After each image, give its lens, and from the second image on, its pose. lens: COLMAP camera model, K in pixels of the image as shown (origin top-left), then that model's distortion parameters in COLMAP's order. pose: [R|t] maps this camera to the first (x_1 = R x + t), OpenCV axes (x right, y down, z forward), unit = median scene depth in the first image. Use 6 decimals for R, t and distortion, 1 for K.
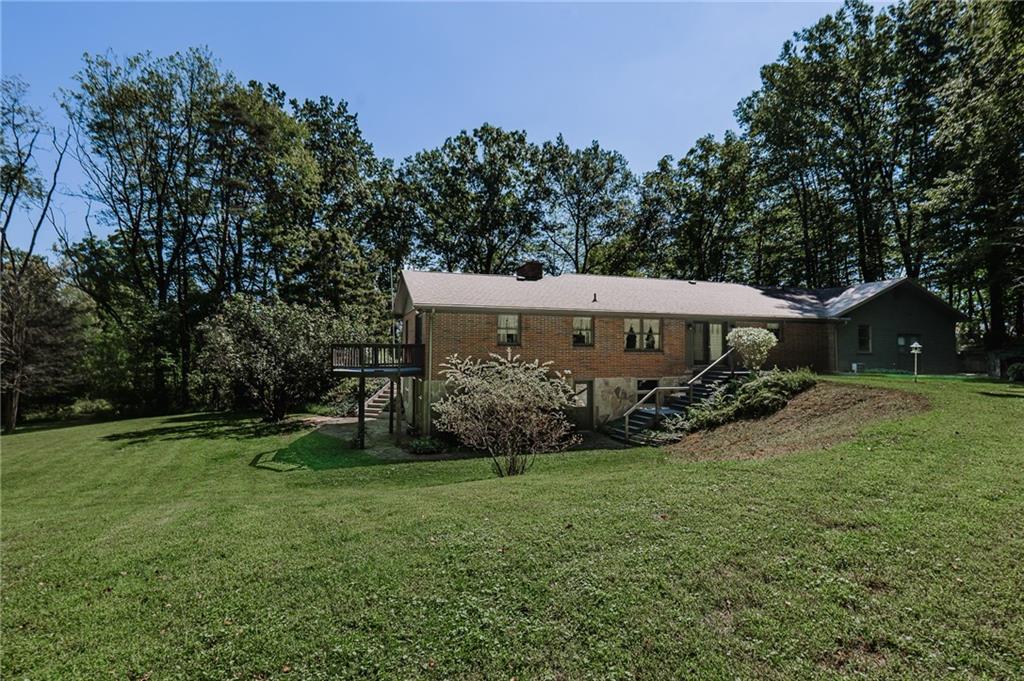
lens RADIAL K [[514.2, 0, 512.0], [0, 514.2, 340.5], [0, 0, 1]] dist [-0.000797, -0.000243]
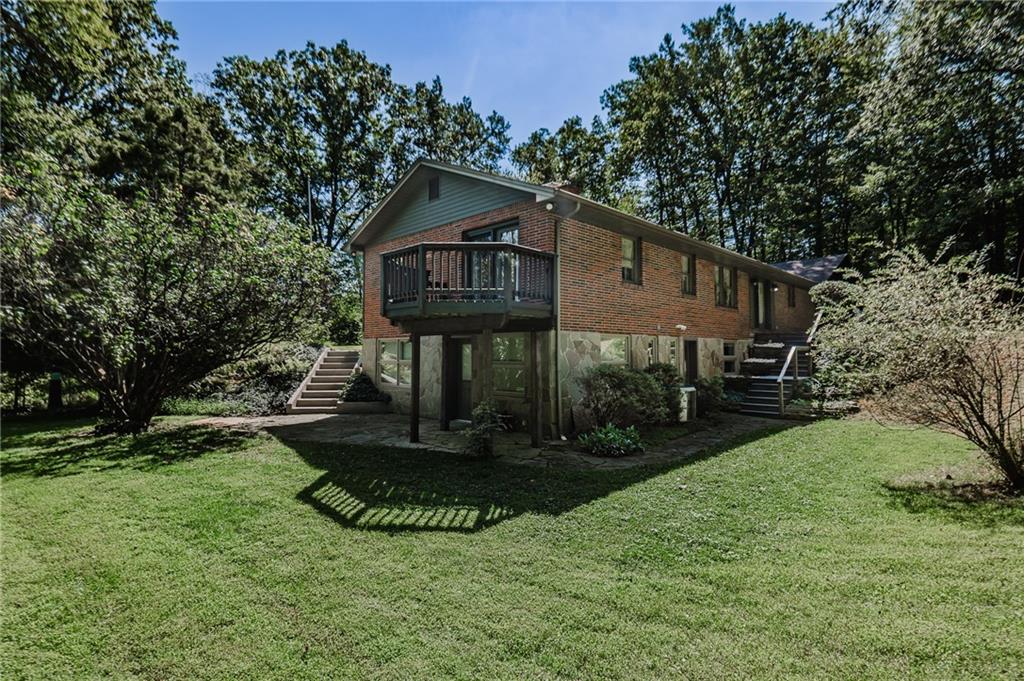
lens RADIAL K [[514.2, 0, 512.0], [0, 514.2, 340.5], [0, 0, 1]] dist [-0.000797, -0.000243]
pose [[0.890861, 0.010842, 0.454147, -0.174287], [-0.004462, 0.999876, -0.015118, 0.039049], [-0.454255, 0.011442, 0.890798, 0.205068]]
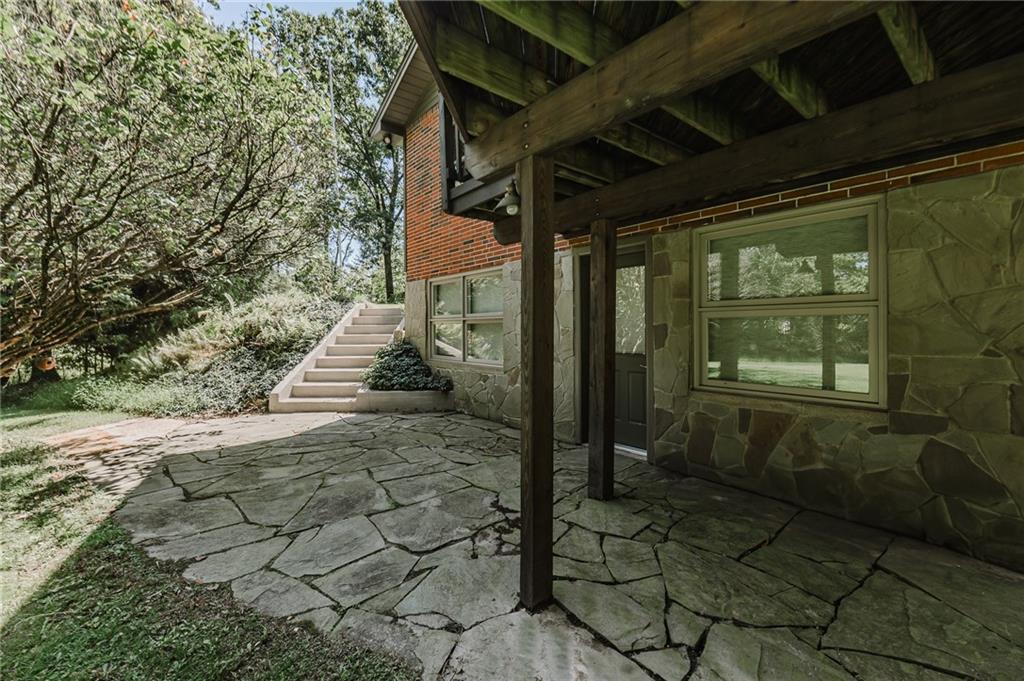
lens RADIAL K [[425.6, 0, 519.6], [0, 425.6, 329.8], [0, 0, 1]] dist [-0.000649, 0.000132]
pose [[0.924636, -0.005279, 0.380815, -0.135431], [0.000120, 0.999908, 0.013569, 0.048353], [-0.380851, -0.012501, 0.924552, 0.358747]]
